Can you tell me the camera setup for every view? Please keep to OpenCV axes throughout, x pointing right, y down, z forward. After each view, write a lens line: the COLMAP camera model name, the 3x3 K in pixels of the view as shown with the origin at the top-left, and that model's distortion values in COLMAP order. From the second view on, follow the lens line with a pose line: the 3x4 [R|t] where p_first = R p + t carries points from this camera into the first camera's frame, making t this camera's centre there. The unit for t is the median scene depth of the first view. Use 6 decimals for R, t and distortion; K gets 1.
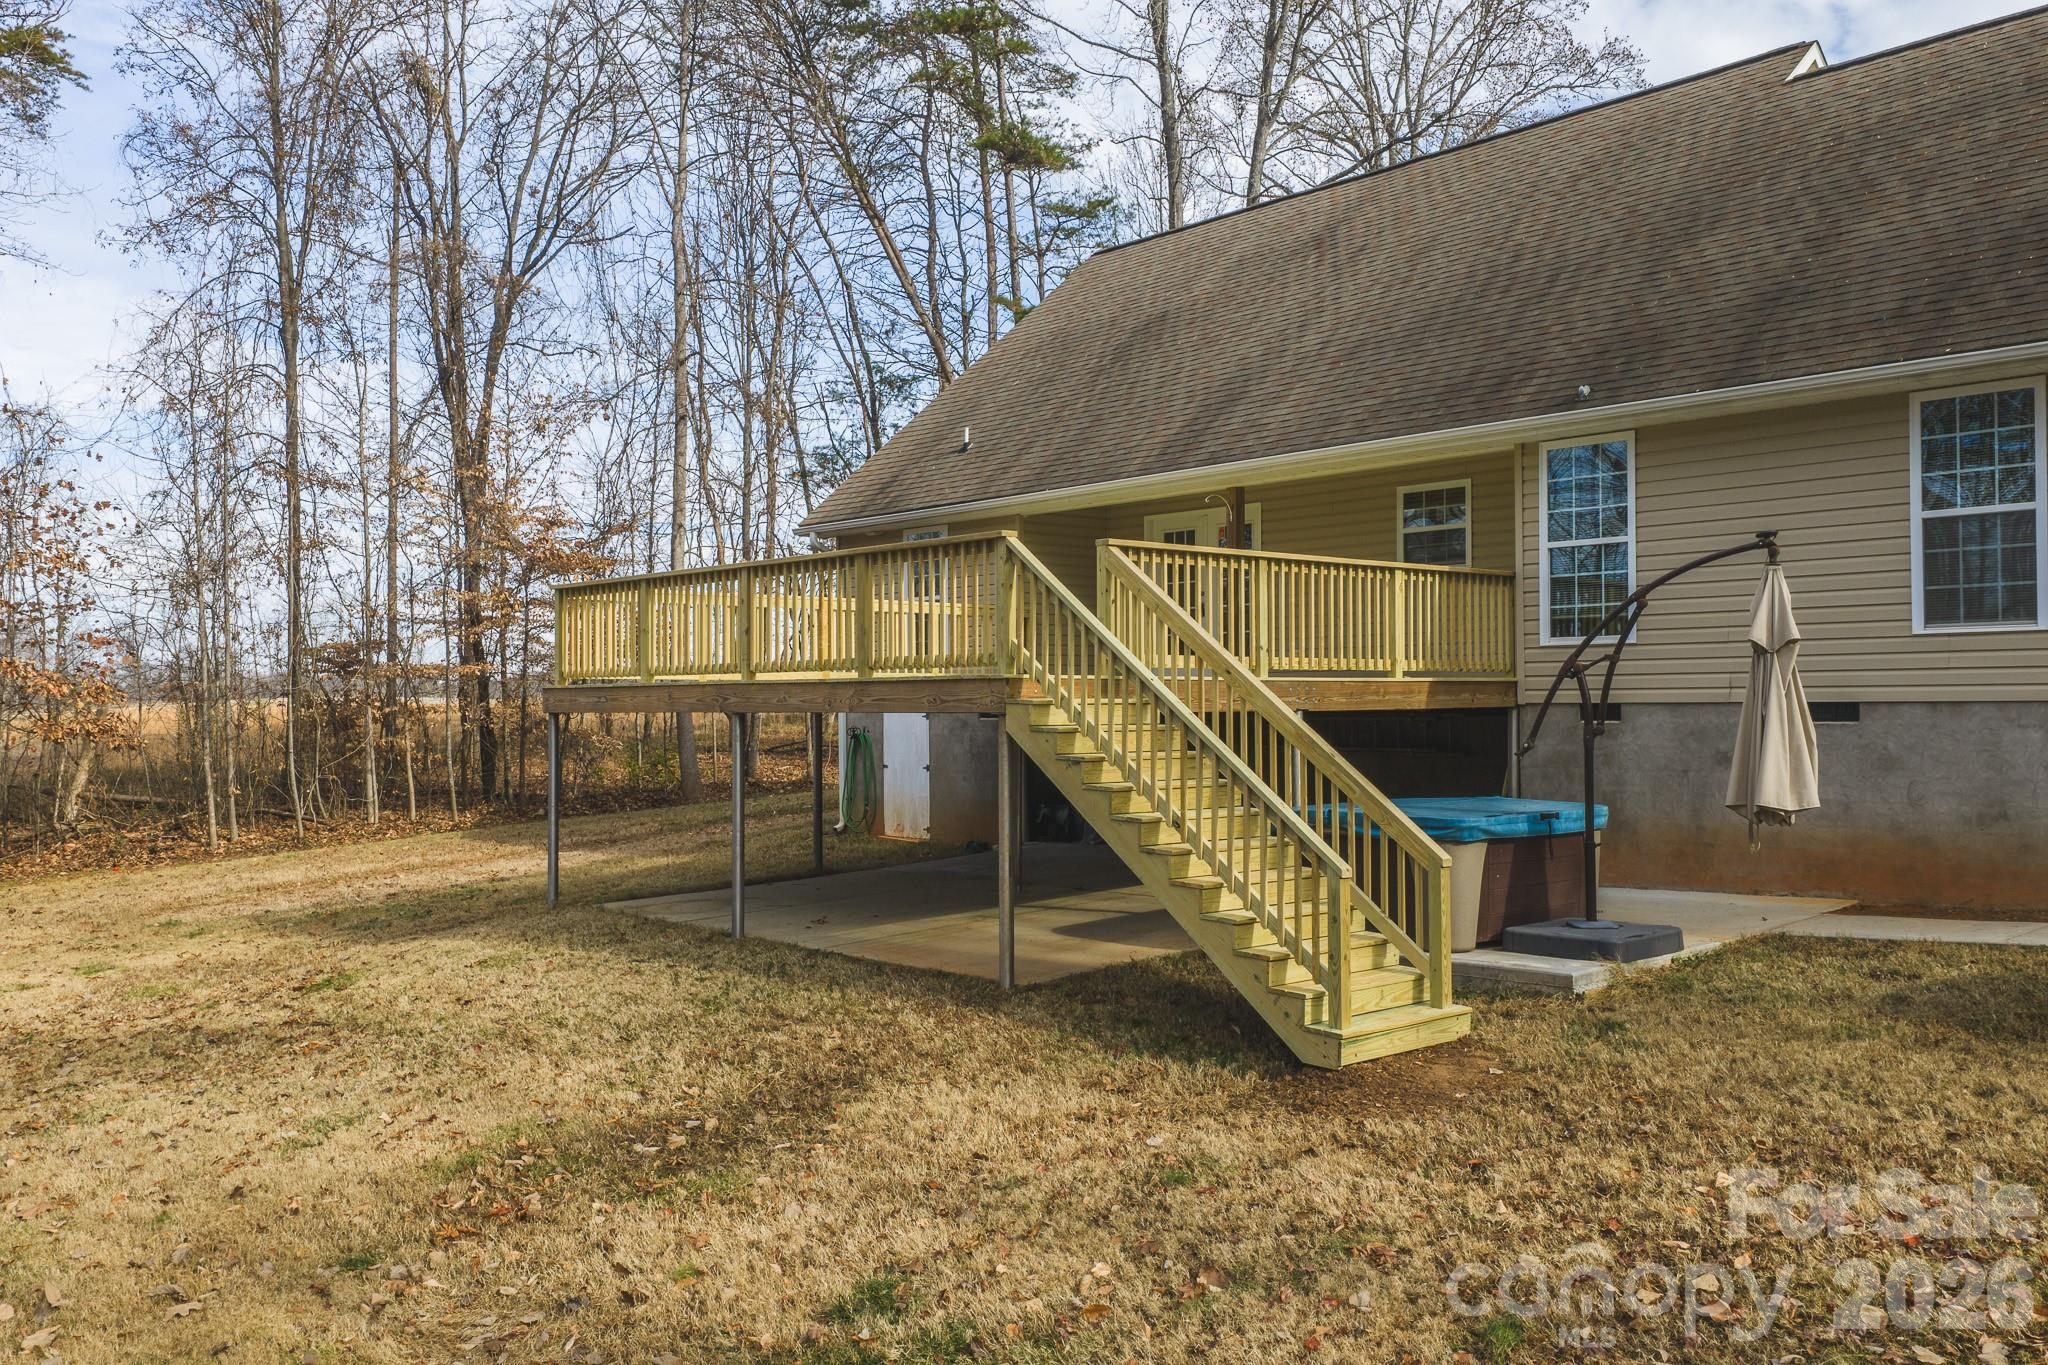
lens RADIAL K [[1714.1, 0, 1019.9], [0, 1714.1, 684.0], [0, 0, 1]] dist [0.003524, -0.020947]
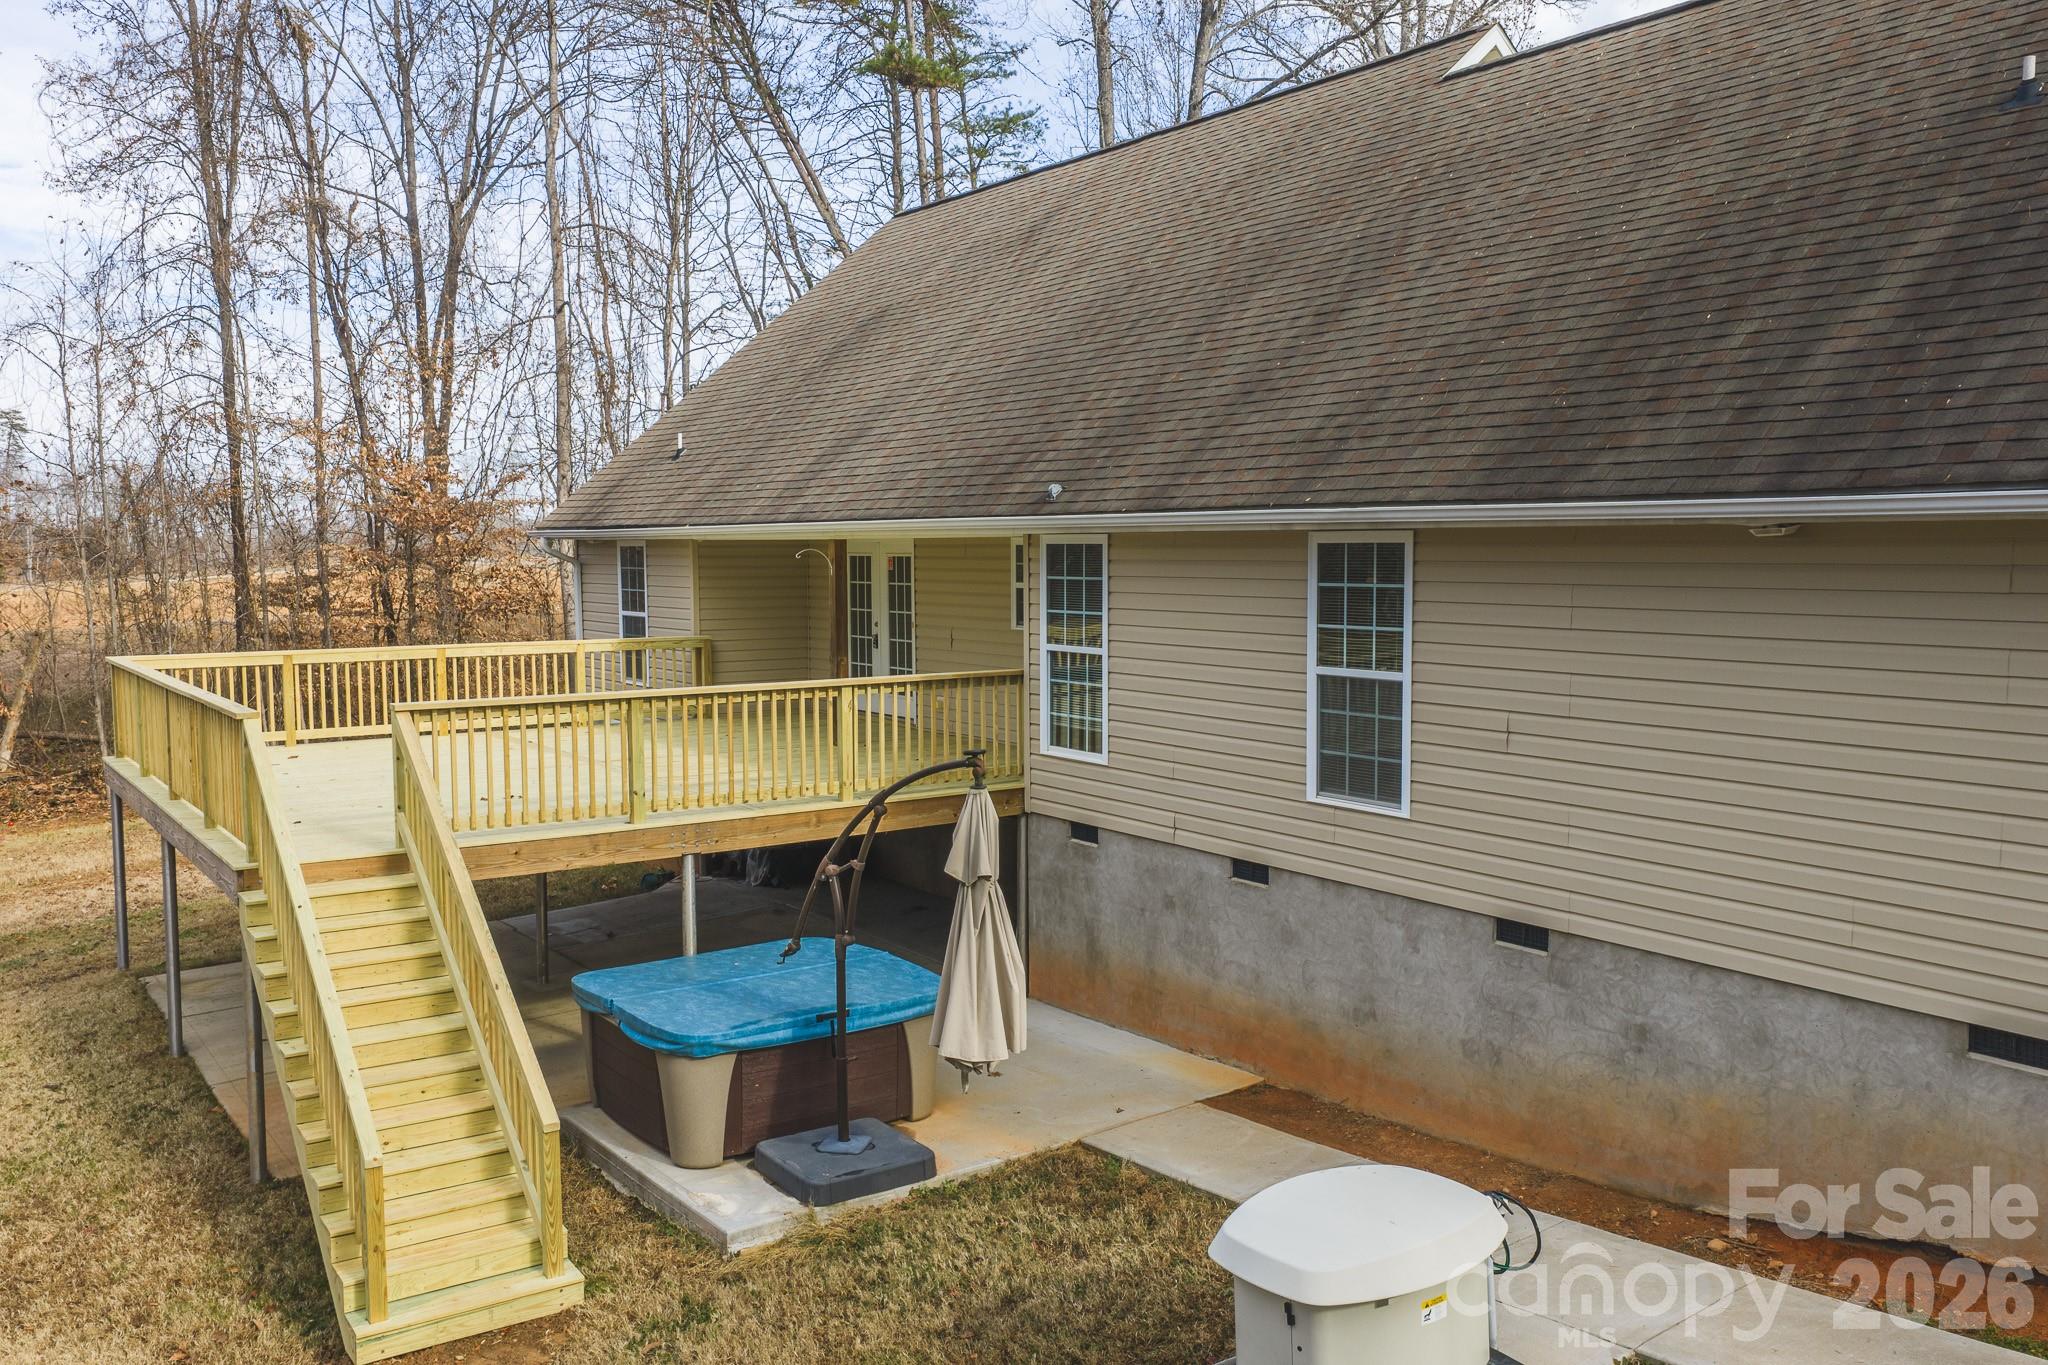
lens RADIAL K [[1714.1, 0, 1026.5], [0, 1714.1, 684.1], [0, 0, 1]] dist [0.003524, -0.020947]
pose [[0.993812, 0.009486, -0.110668, 0.473397], [0.001047, 0.995502, 0.094730, -0.175697], [0.111069, -0.094260, 0.989332, 0.096927]]
